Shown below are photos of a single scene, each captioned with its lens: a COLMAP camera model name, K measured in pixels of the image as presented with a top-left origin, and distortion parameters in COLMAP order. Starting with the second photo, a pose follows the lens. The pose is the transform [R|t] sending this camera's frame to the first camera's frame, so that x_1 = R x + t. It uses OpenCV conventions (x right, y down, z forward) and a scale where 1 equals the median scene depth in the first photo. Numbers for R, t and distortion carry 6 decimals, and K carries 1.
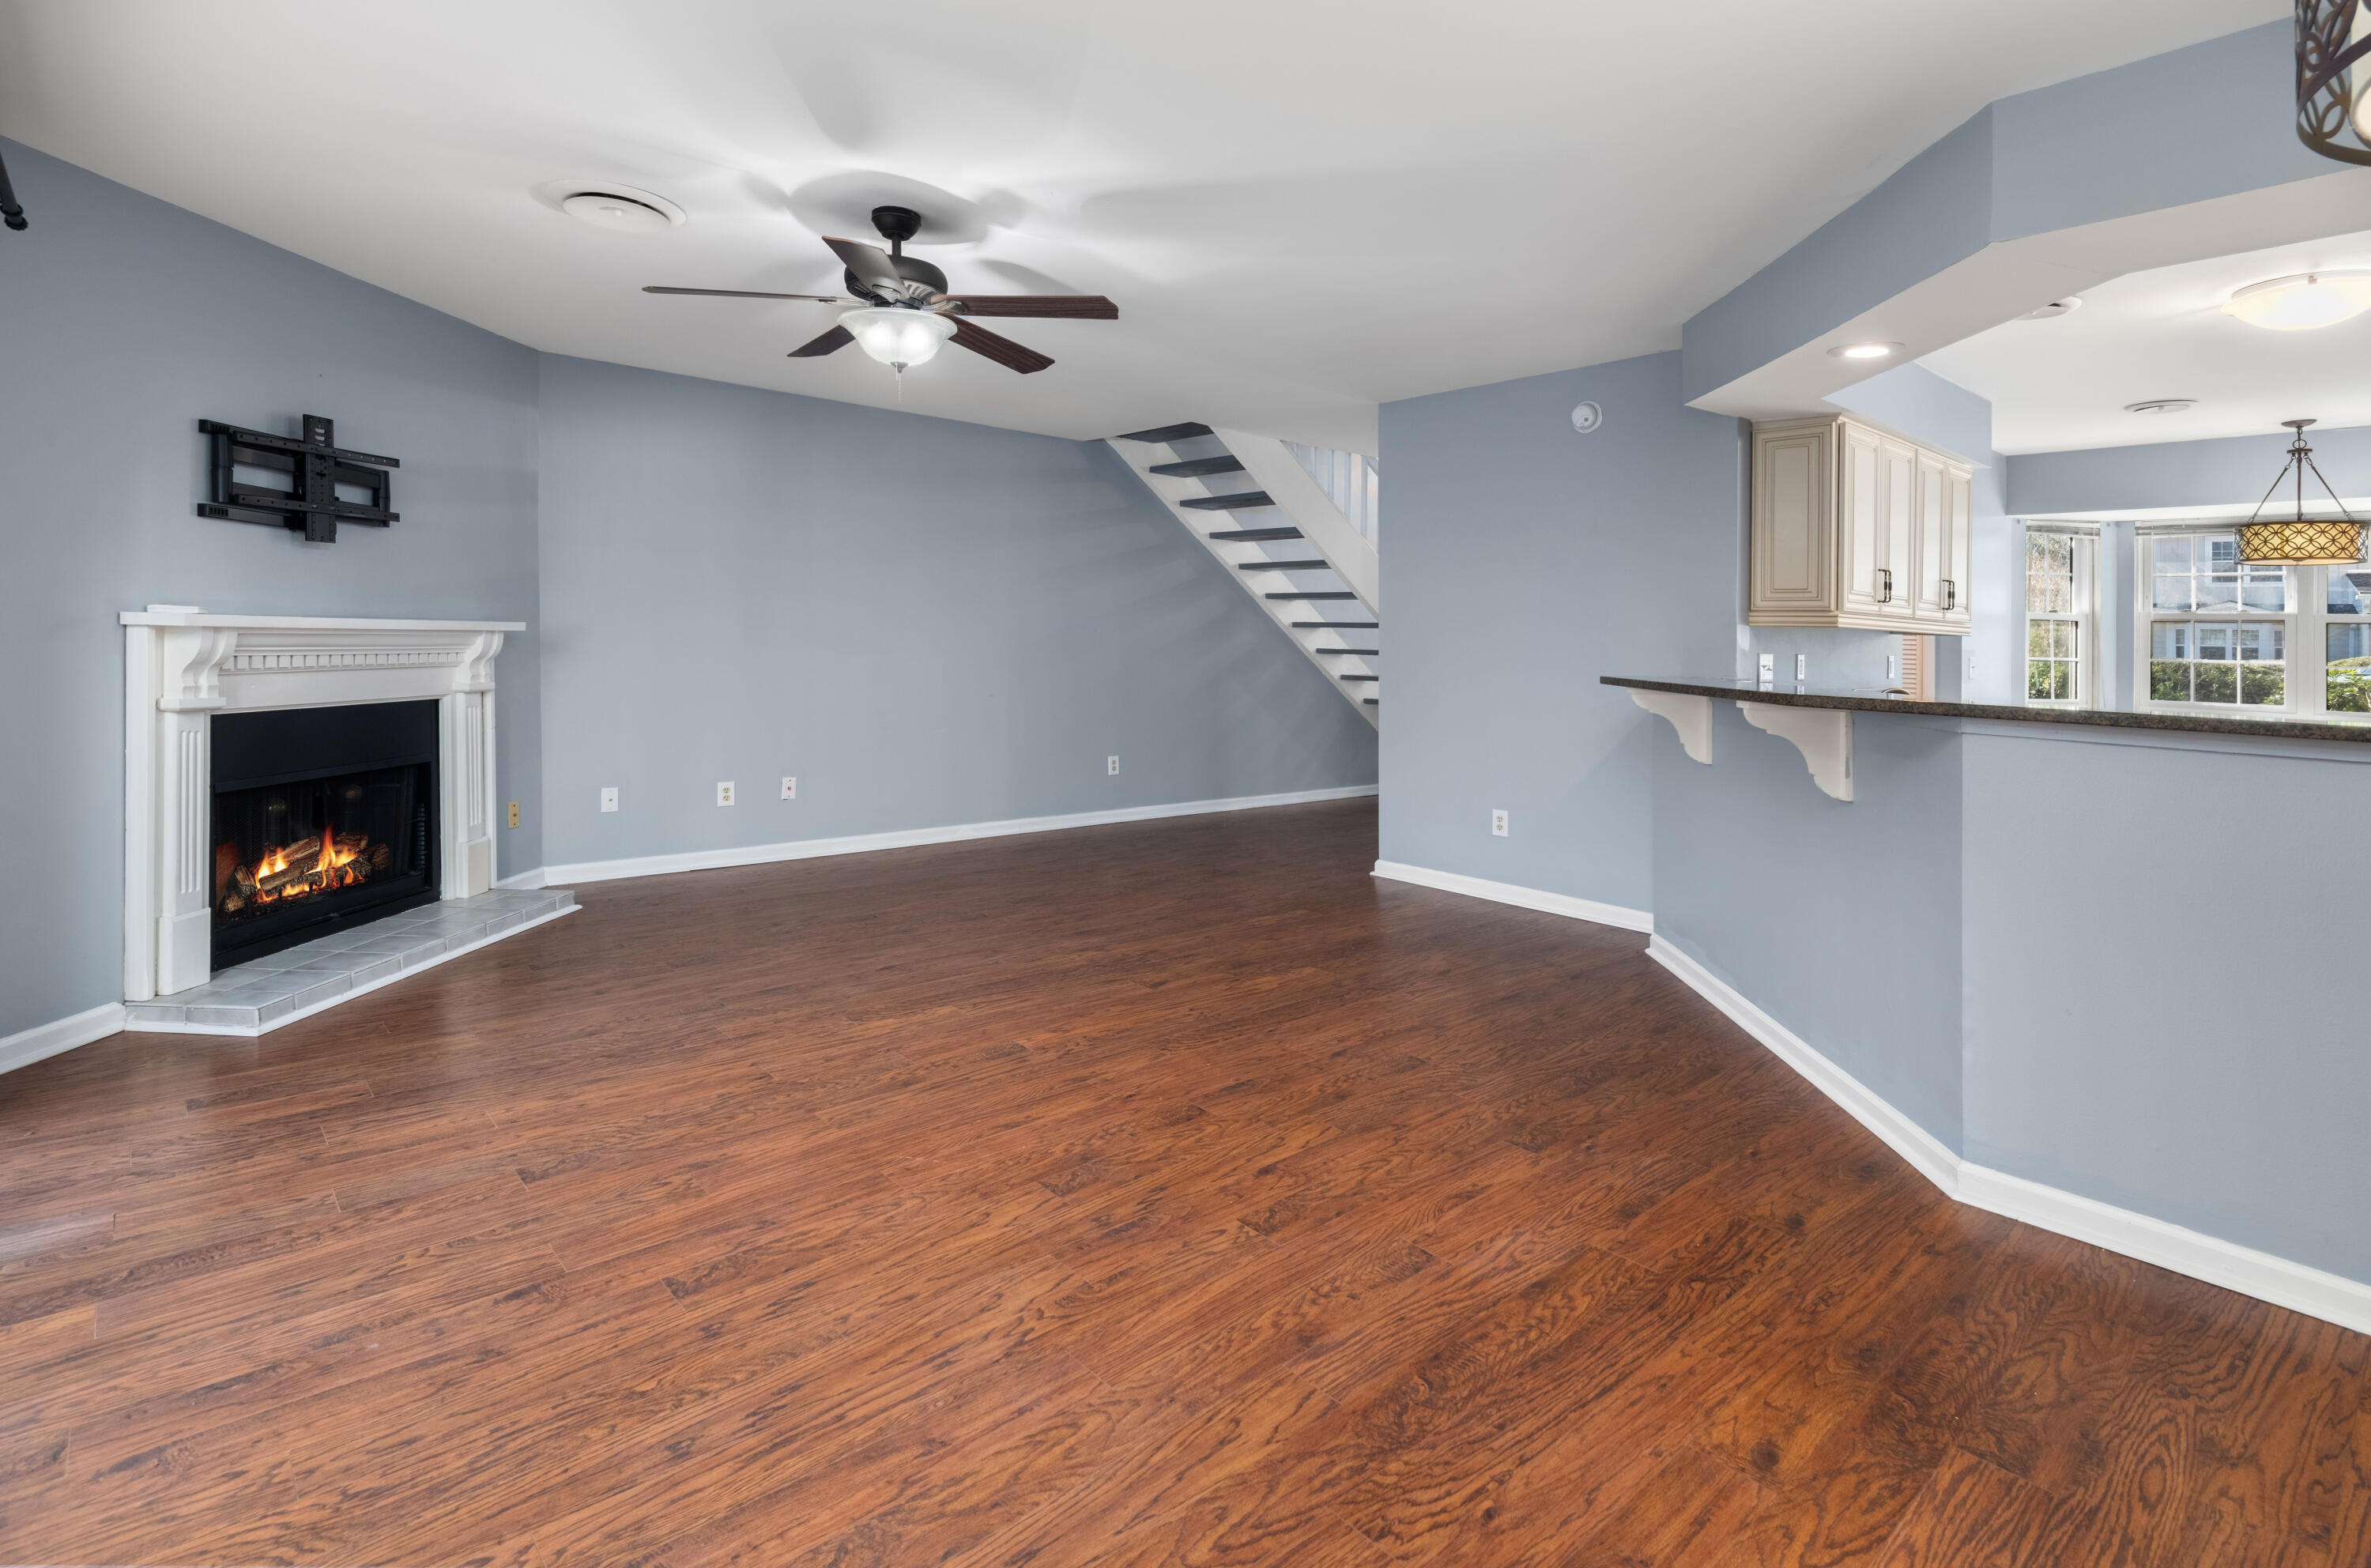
lens RADIAL K [[1178.6, 0, 1172.1], [0, 1178.6, 602.4], [0, 0, 1]] dist [0.004652, -0.001942]
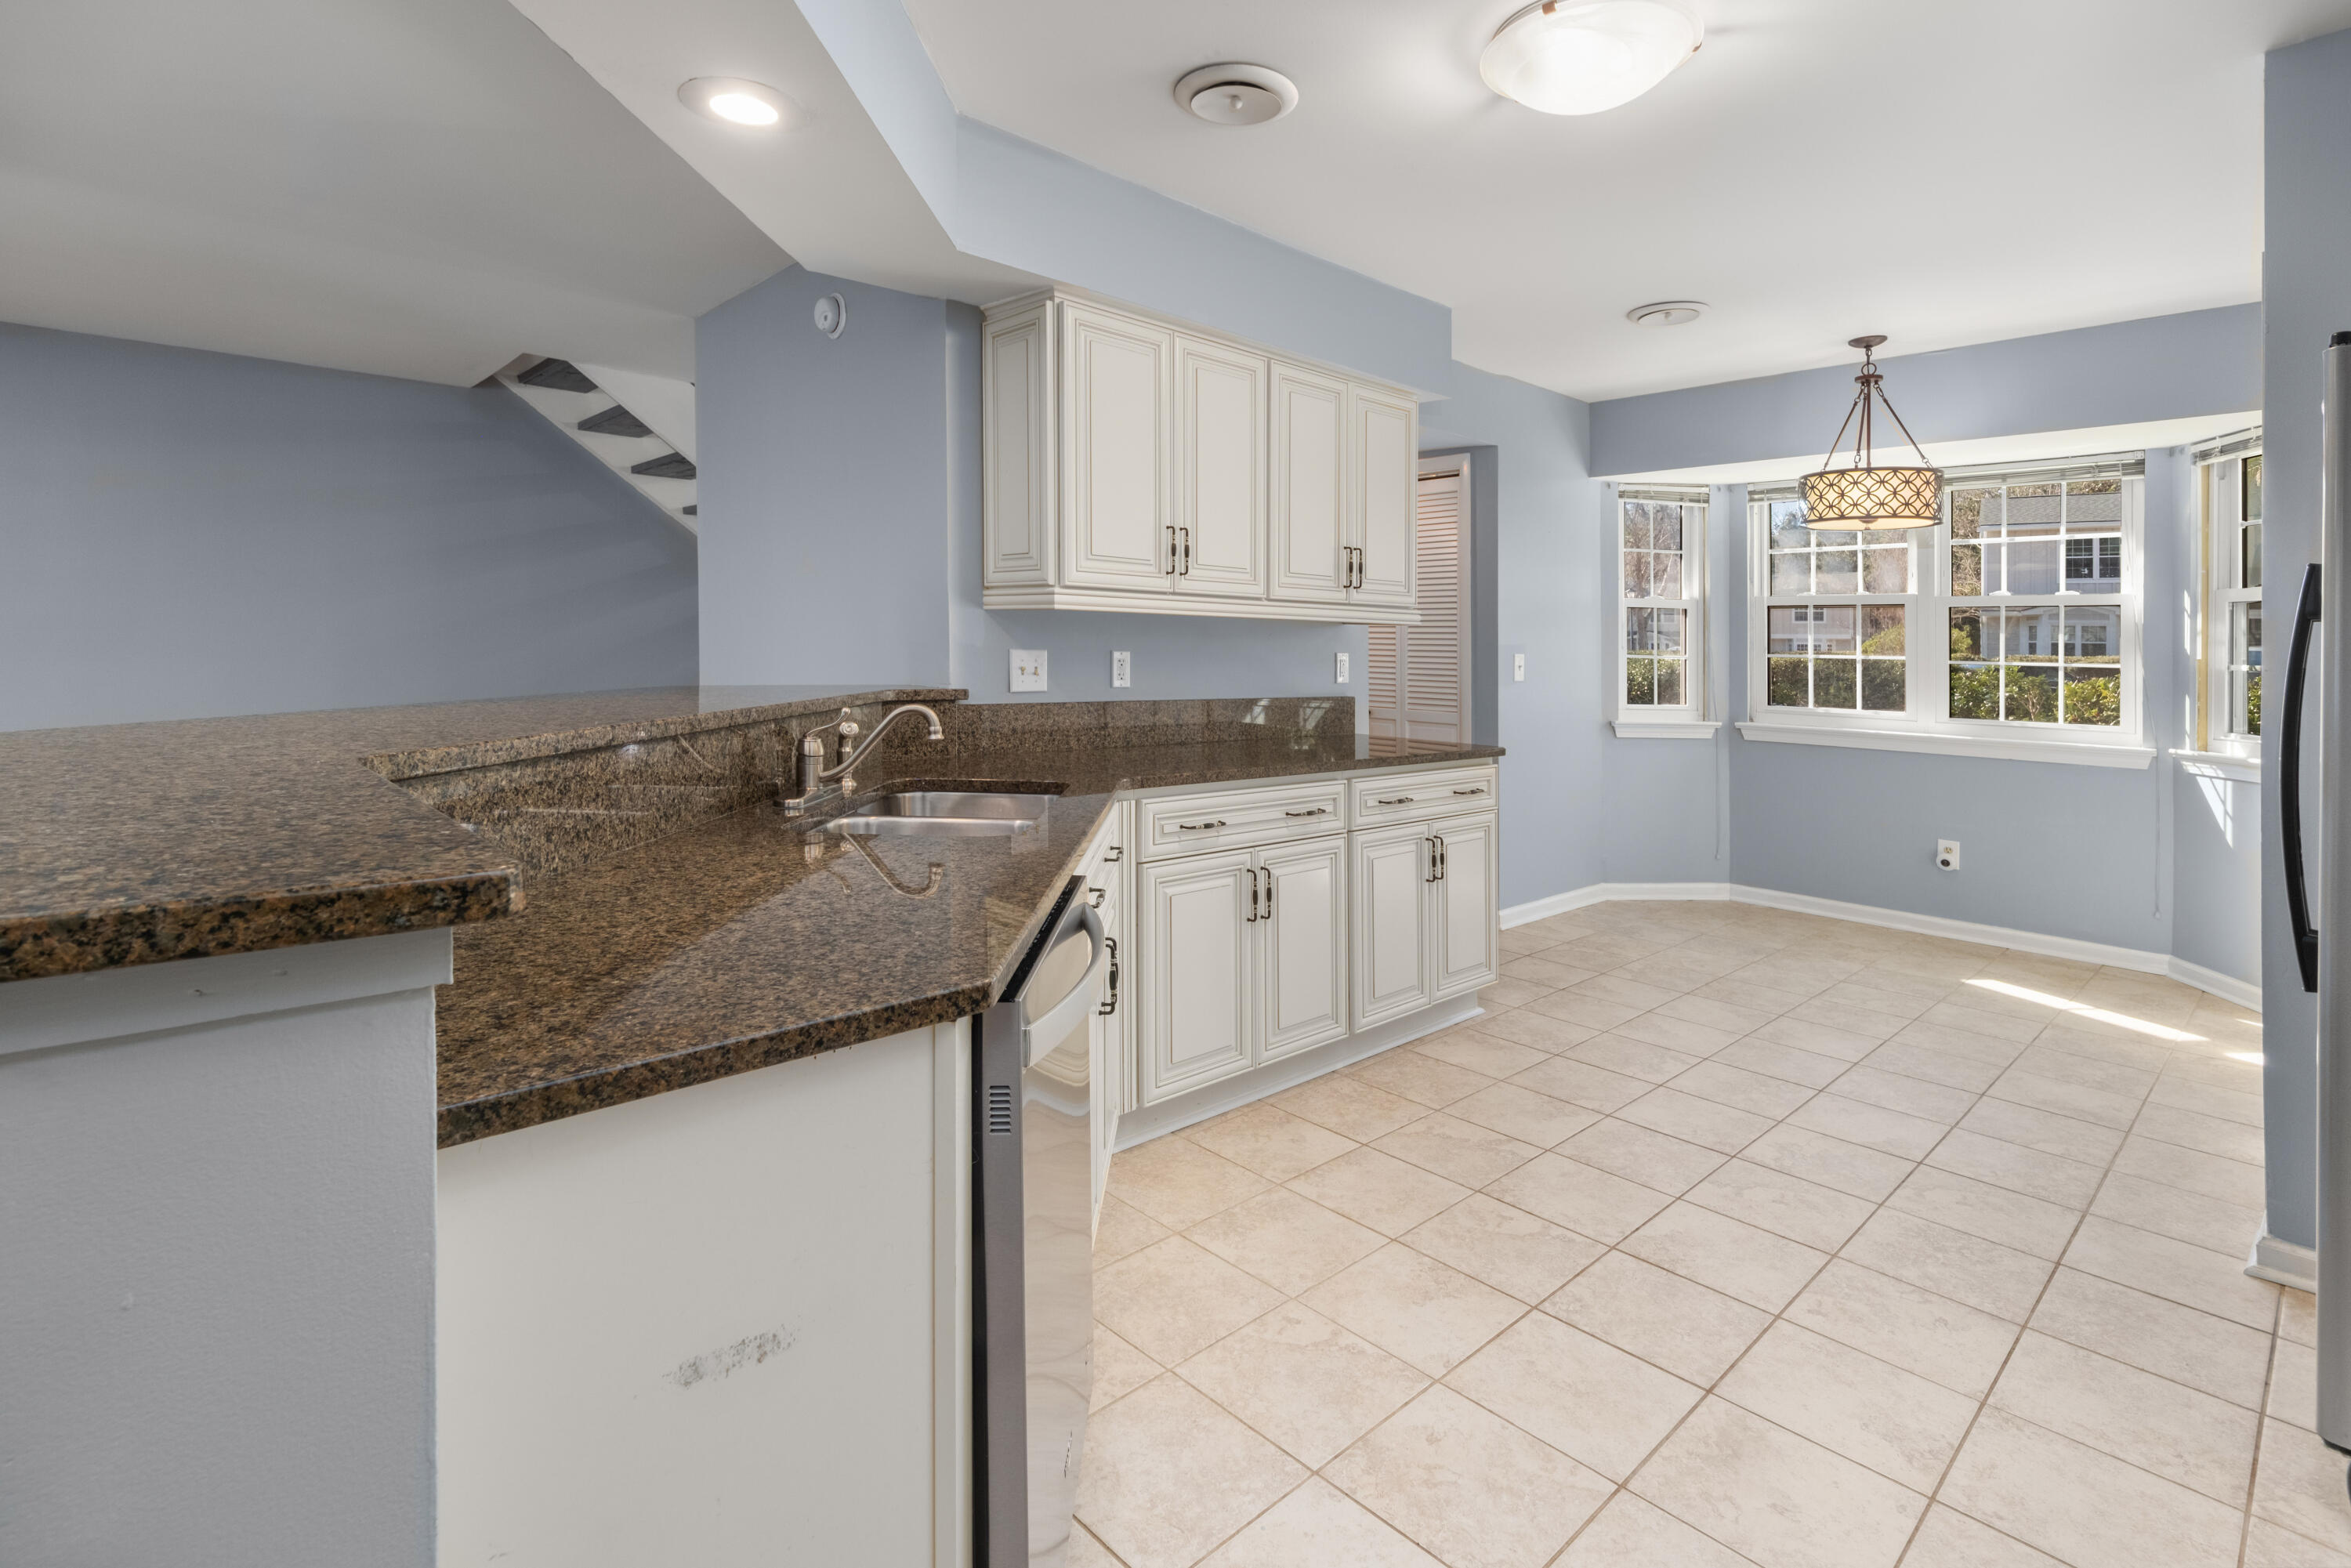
lens RADIAL K [[1131.8, 0, 1159.8], [0, 1131.8, 585.0], [0, 0, 1]] dist [0.020994, -0.005847]
pose [[0.999288, -0.004853, 0.037424, 0.537169], [0.005471, 0.999850, -0.016436, 0.016313], [-0.037339, 0.016629, 0.999164, 0.326274]]
